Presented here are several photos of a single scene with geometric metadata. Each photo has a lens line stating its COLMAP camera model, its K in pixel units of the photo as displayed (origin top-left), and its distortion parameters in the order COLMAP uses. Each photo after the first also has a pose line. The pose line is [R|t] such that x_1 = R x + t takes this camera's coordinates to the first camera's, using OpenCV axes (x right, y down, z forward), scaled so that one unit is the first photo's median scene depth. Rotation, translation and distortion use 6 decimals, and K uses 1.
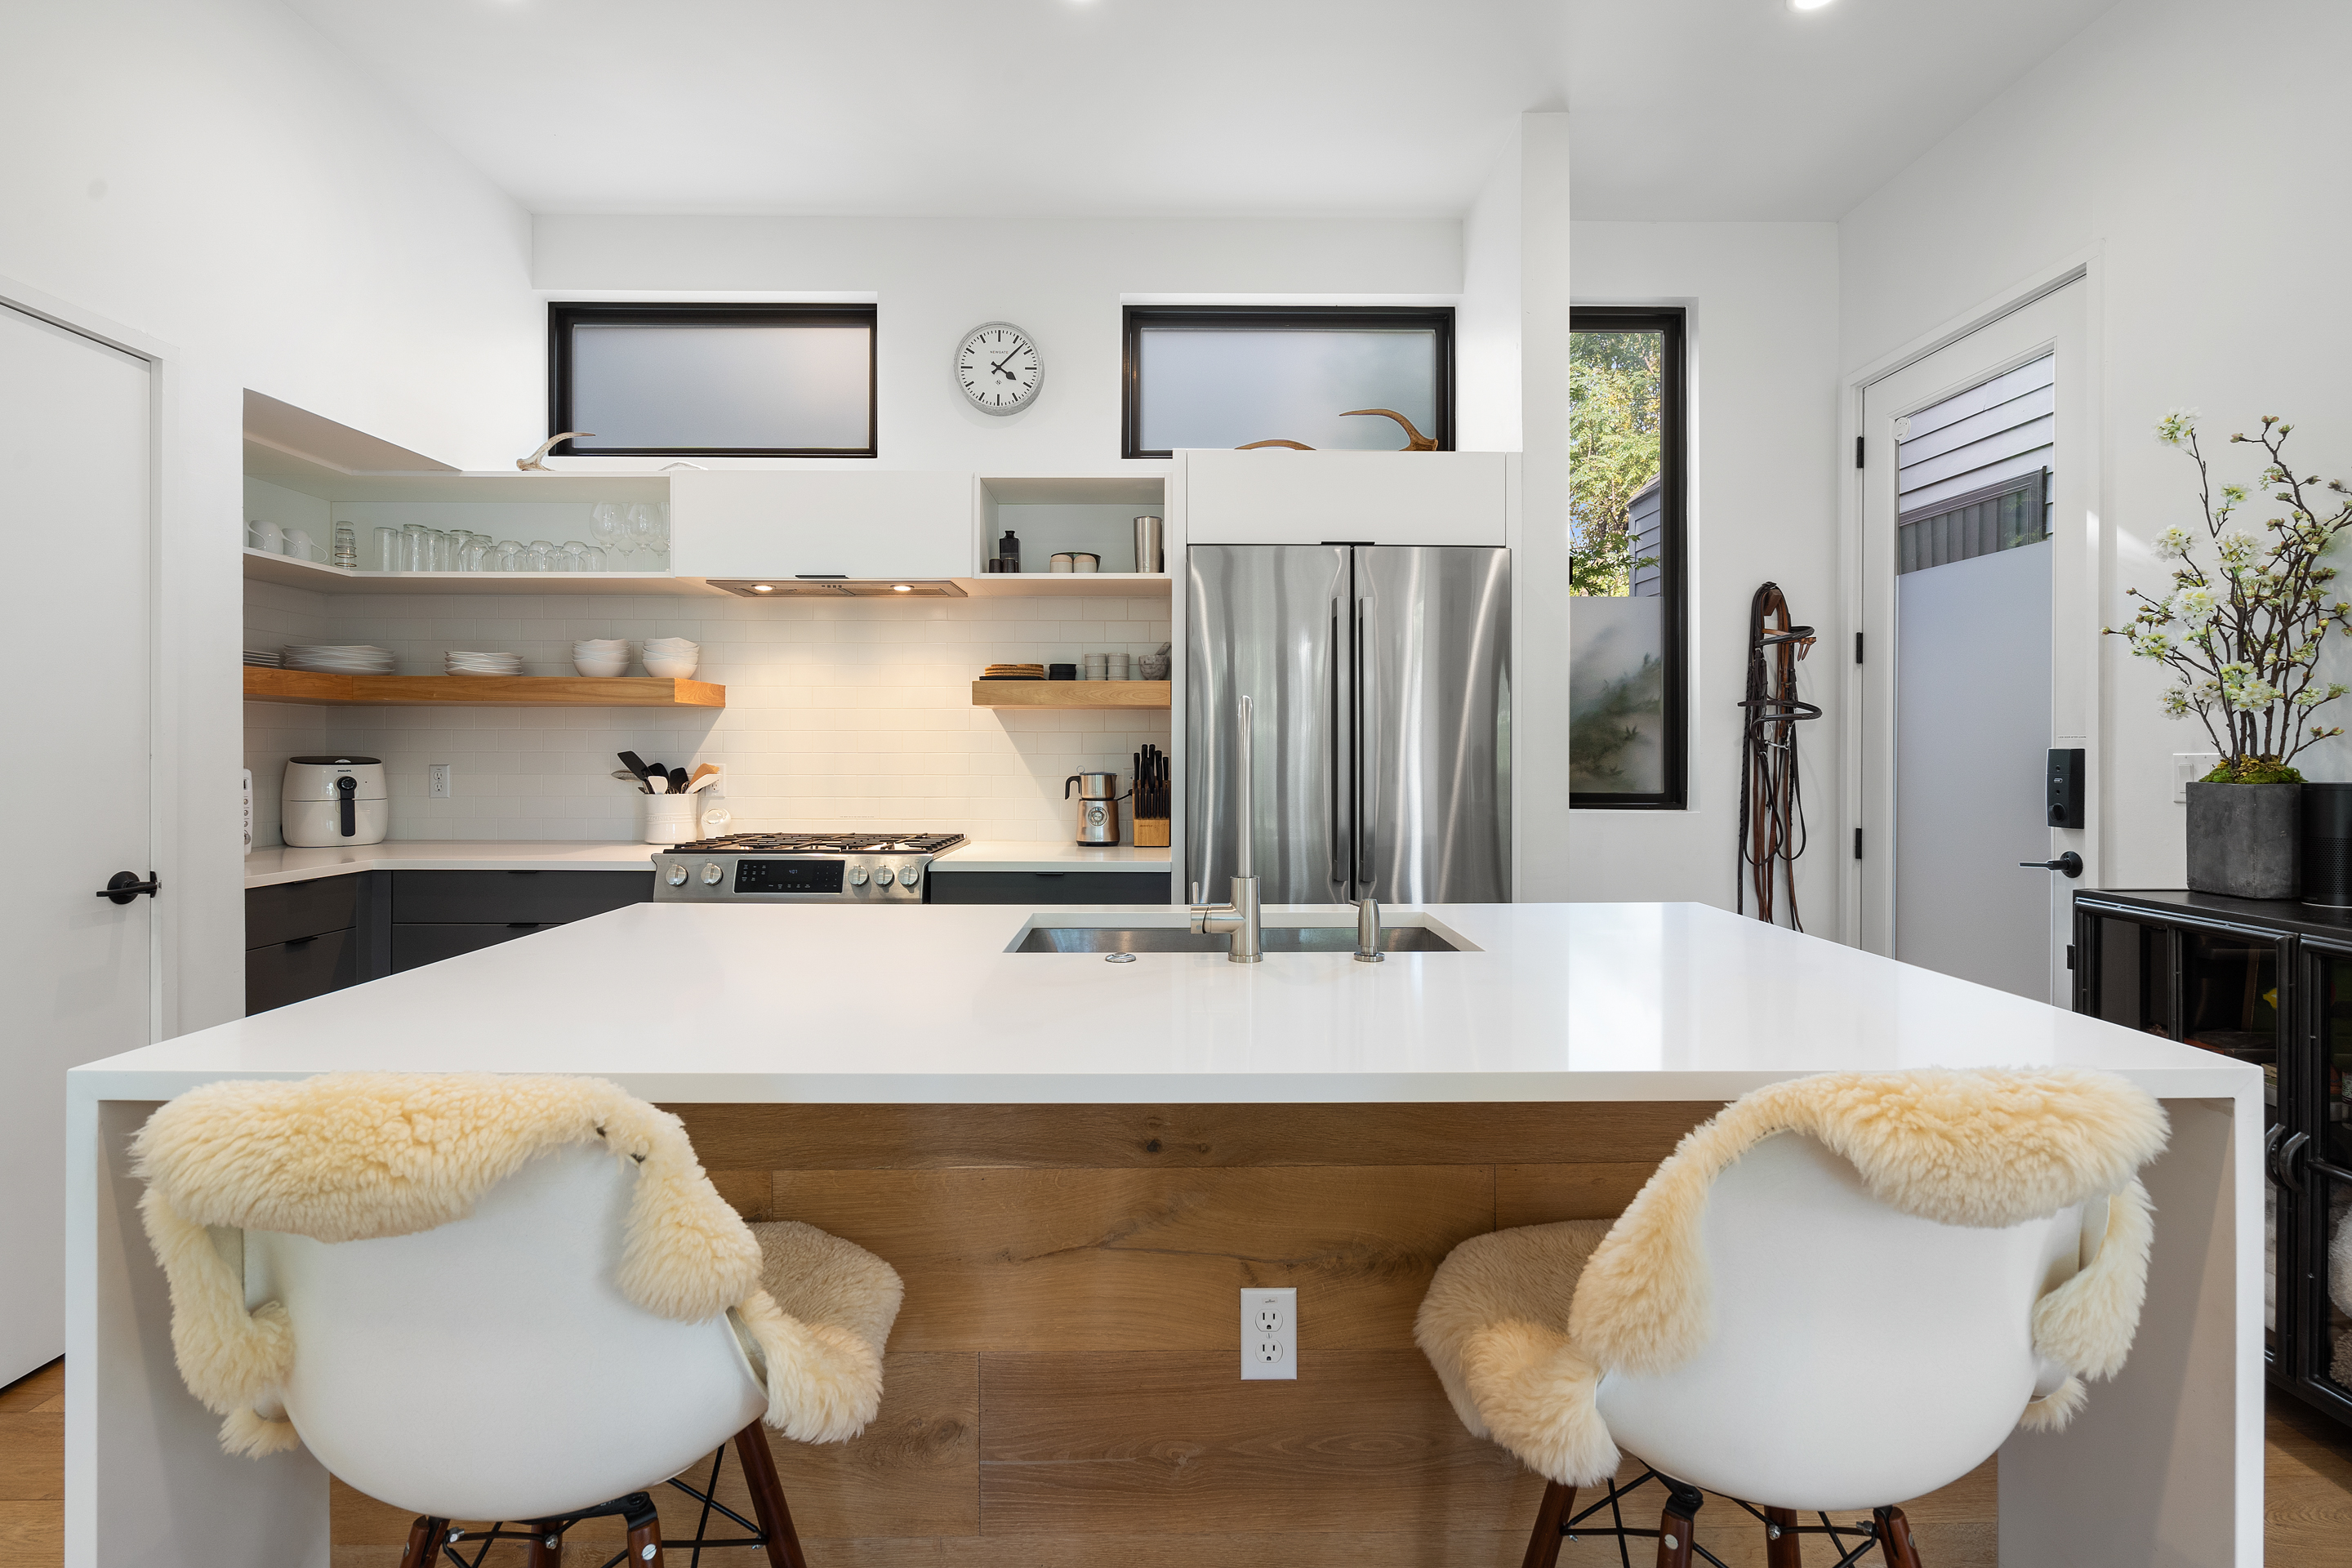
lens RADIAL K [[1076.6, 0, 1172.6], [0, 1076.6, 748.4], [0, 0, 1]] dist [-0.004565, 0.002630]
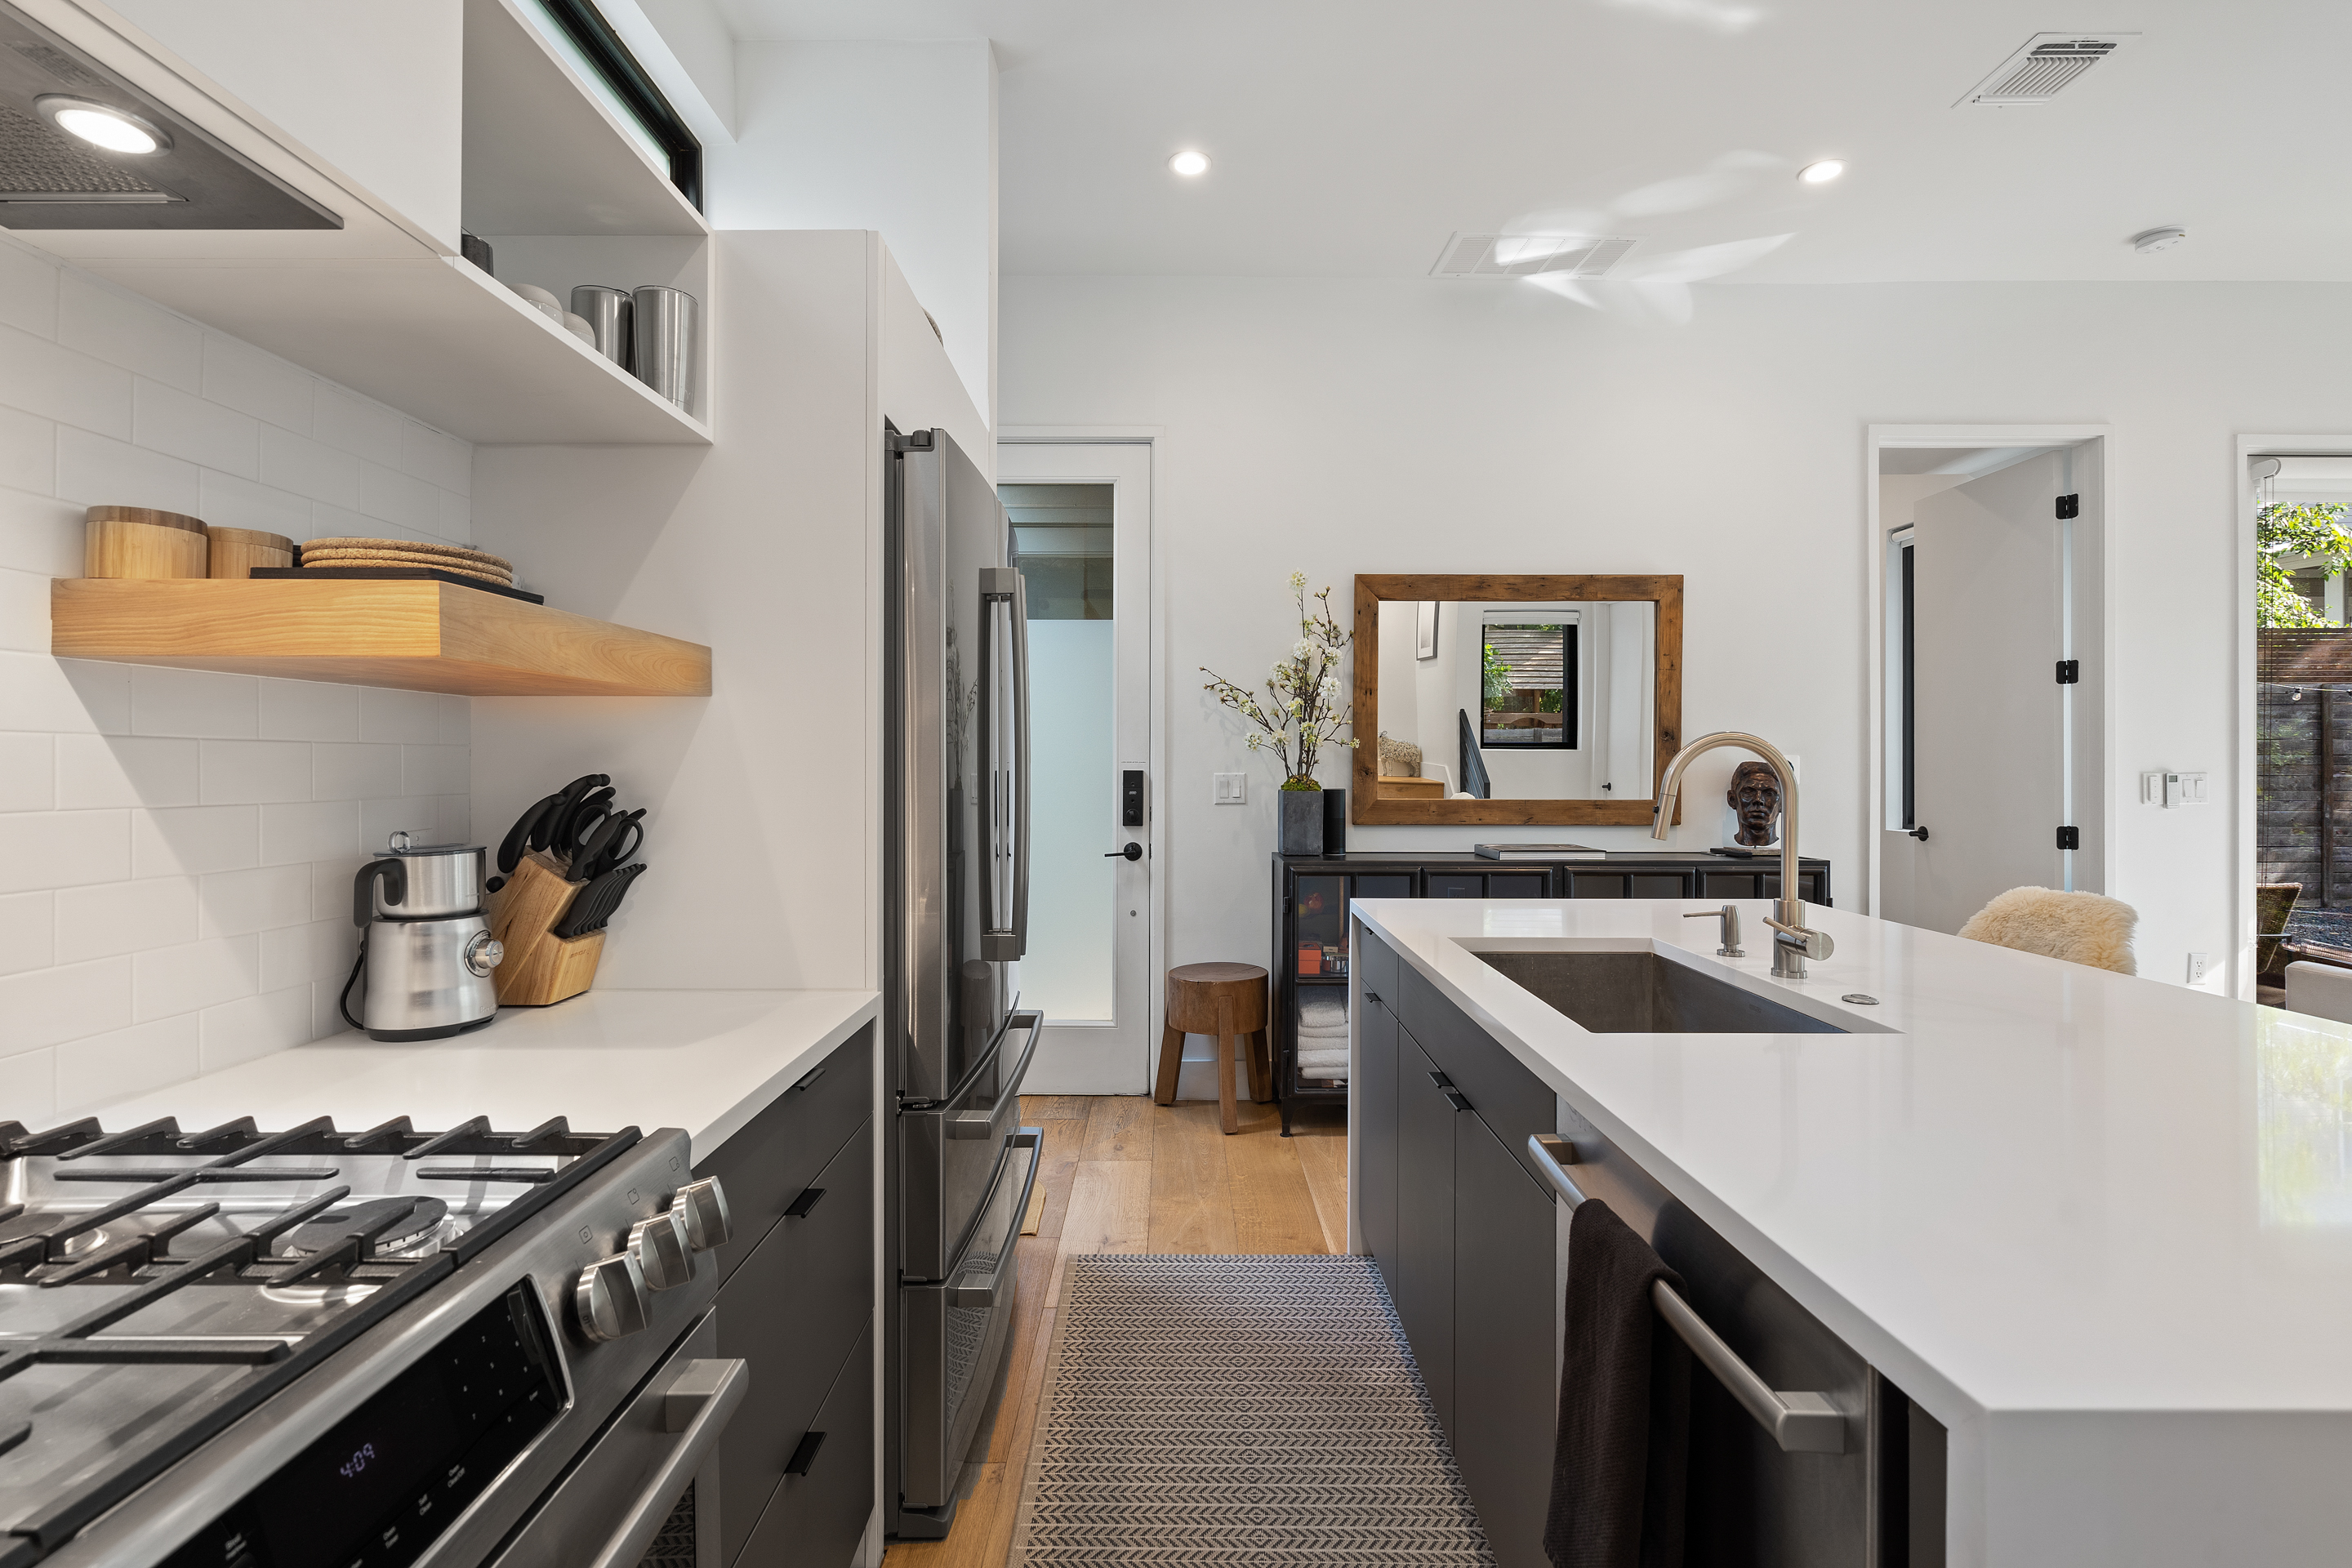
lens RADIAL K [[1076.6, 0, 1173.2], [0, 1076.6, 761.5], [0, 0, 1]] dist [-0.004565, 0.002630]
pose [[0.009060, 0.000138, 0.999959, -0.479218], [-0.001186, 0.999999, -0.000127, -0.009290], [-0.999958, -0.001184, 0.009060, 0.756160]]
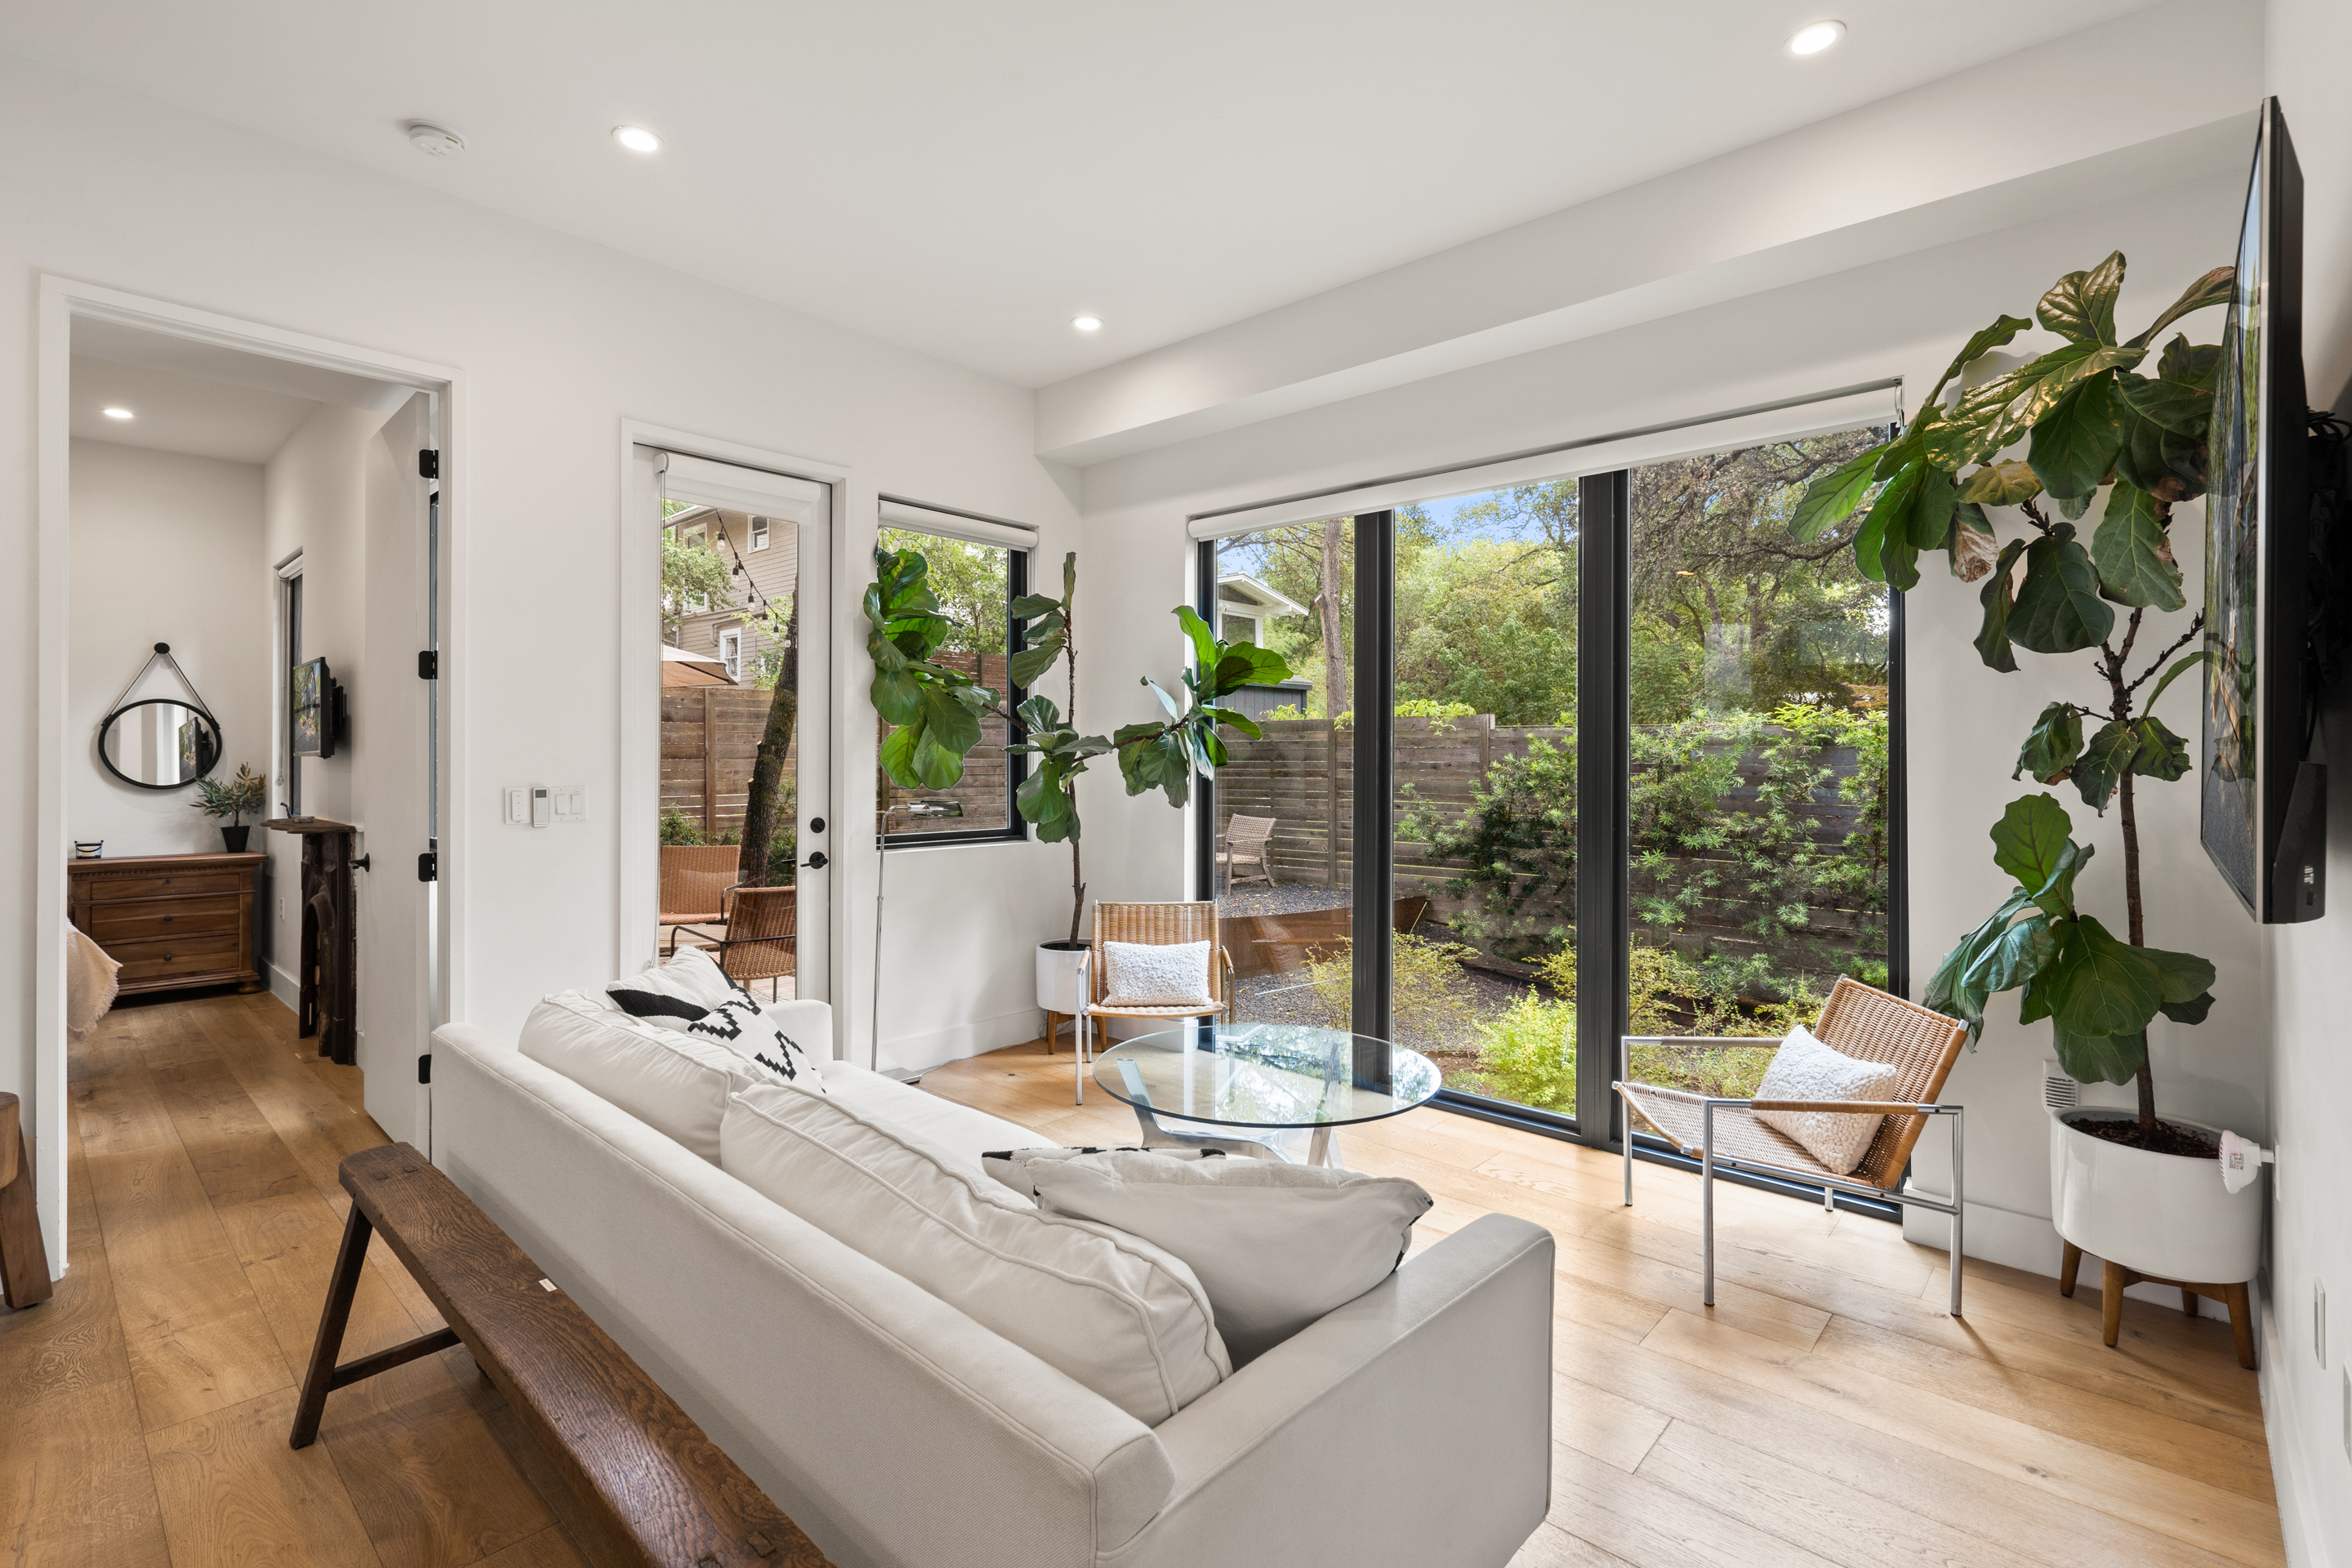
lens RADIAL K [[1076.6, 0, 1173.1], [0, 1076.6, 755.8], [0, 0, 1]] dist [-0.004565, 0.002630]
pose [[-0.730176, 0.000083, 0.683259, -0.439048], [-0.004140, 0.999981, -0.004546, -0.025402], [-0.683247, -0.006148, -0.730162, 0.027671]]
